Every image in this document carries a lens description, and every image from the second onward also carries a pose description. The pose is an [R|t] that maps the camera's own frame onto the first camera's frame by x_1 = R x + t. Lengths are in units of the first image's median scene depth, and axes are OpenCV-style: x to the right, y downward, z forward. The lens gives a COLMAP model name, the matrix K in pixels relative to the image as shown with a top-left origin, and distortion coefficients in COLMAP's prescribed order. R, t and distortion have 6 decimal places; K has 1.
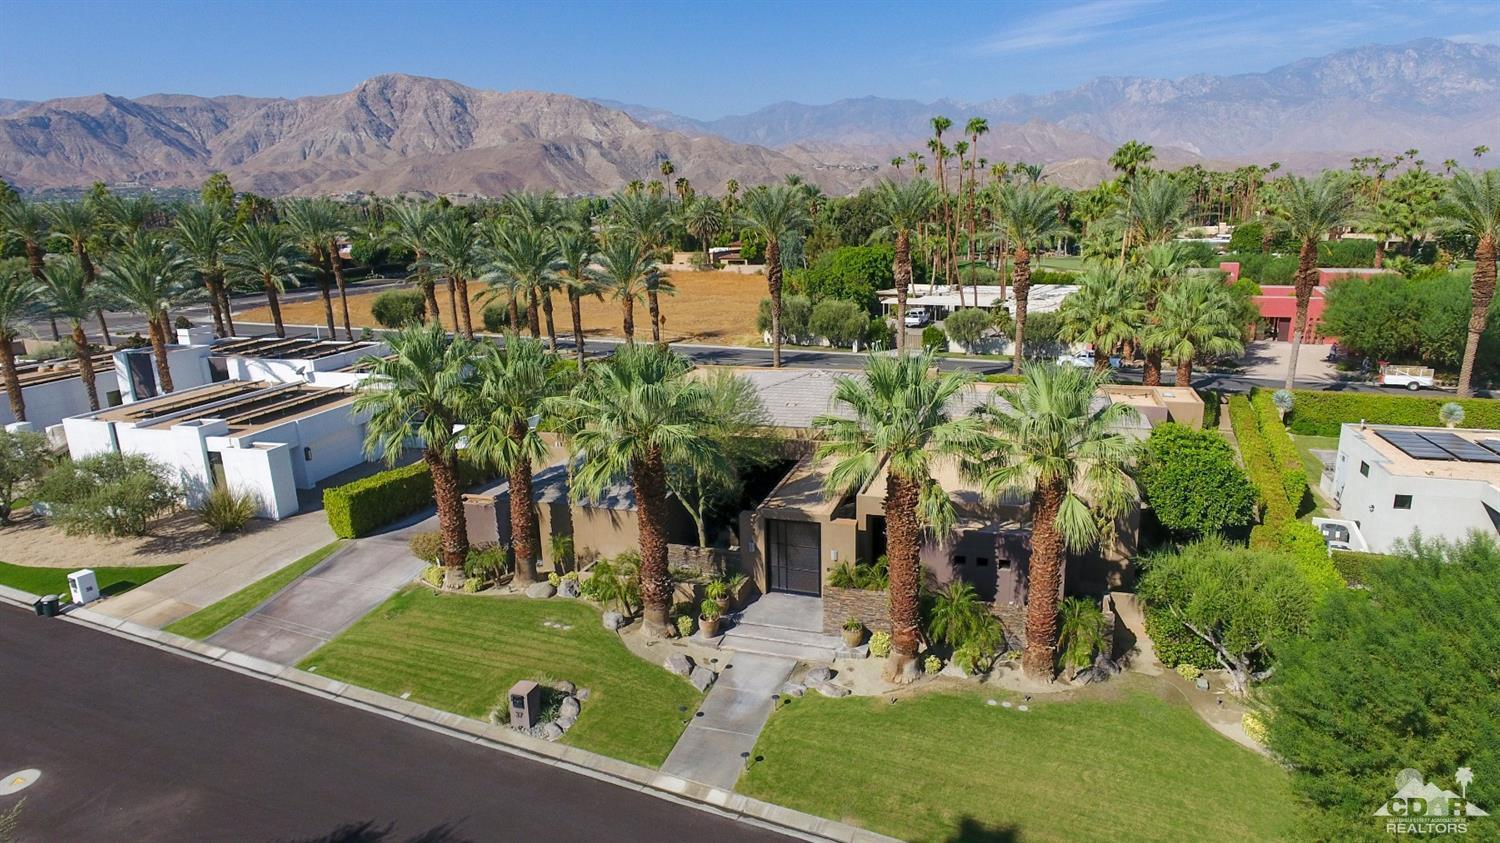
lens RADIAL K [[864.9, 0, 784.7], [0, 864.9, 431.4], [0, 0, 1]] dist [0.001450, -0.004553]
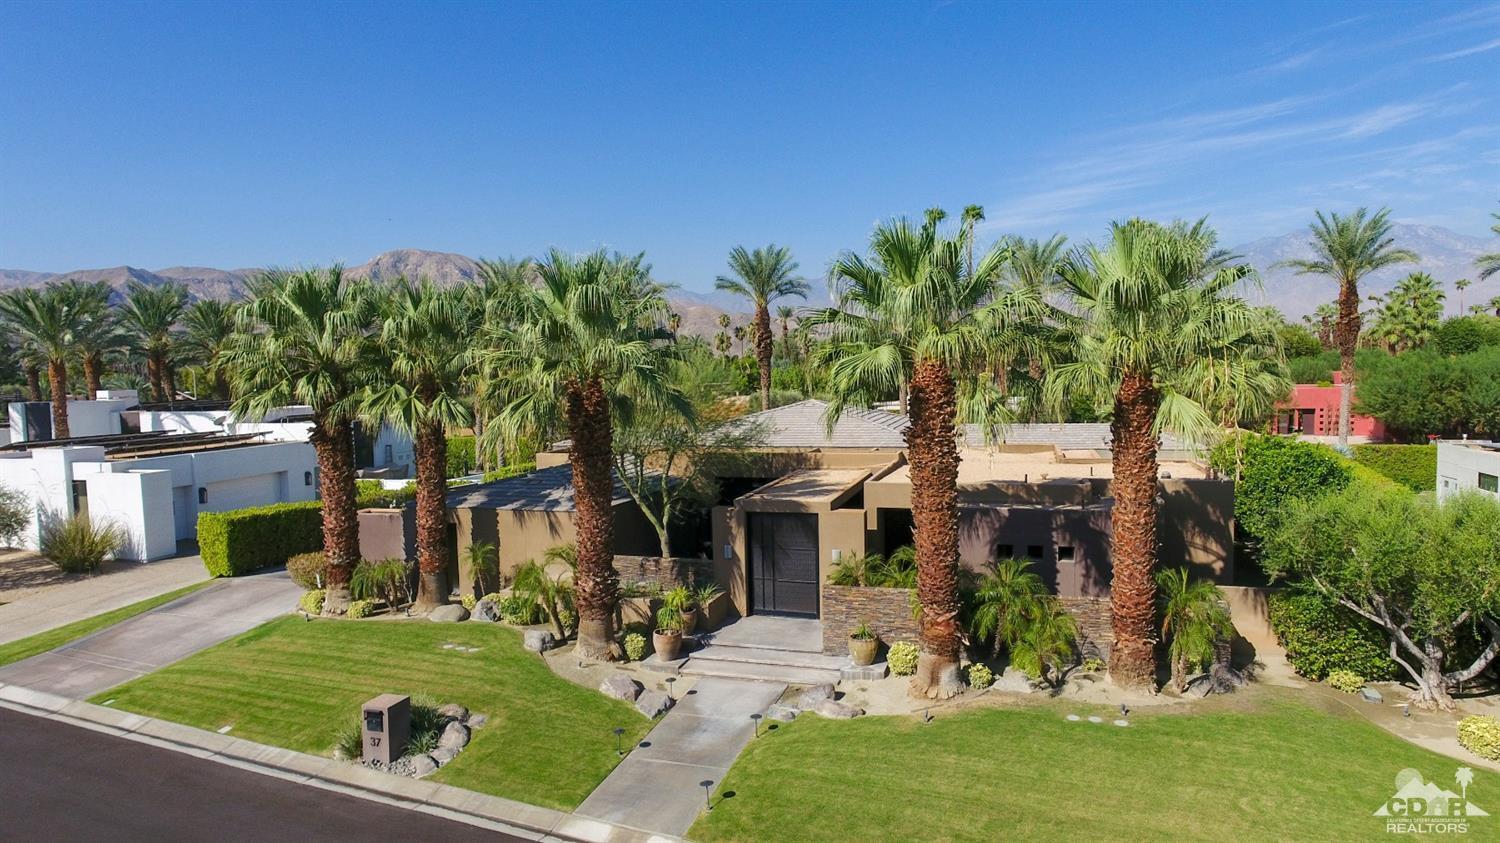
lens RADIAL K [[864.9, 0, 784.7], [0, 864.9, 431.4], [0, 0, 1]] dist [0.001450, -0.004553]
pose [[0.999966, -0.001542, 0.008068, 0.006445], [0.003009, 0.982710, -0.185129, 0.187245], [-0.007643, 0.185147, 0.982681, 0.251365]]
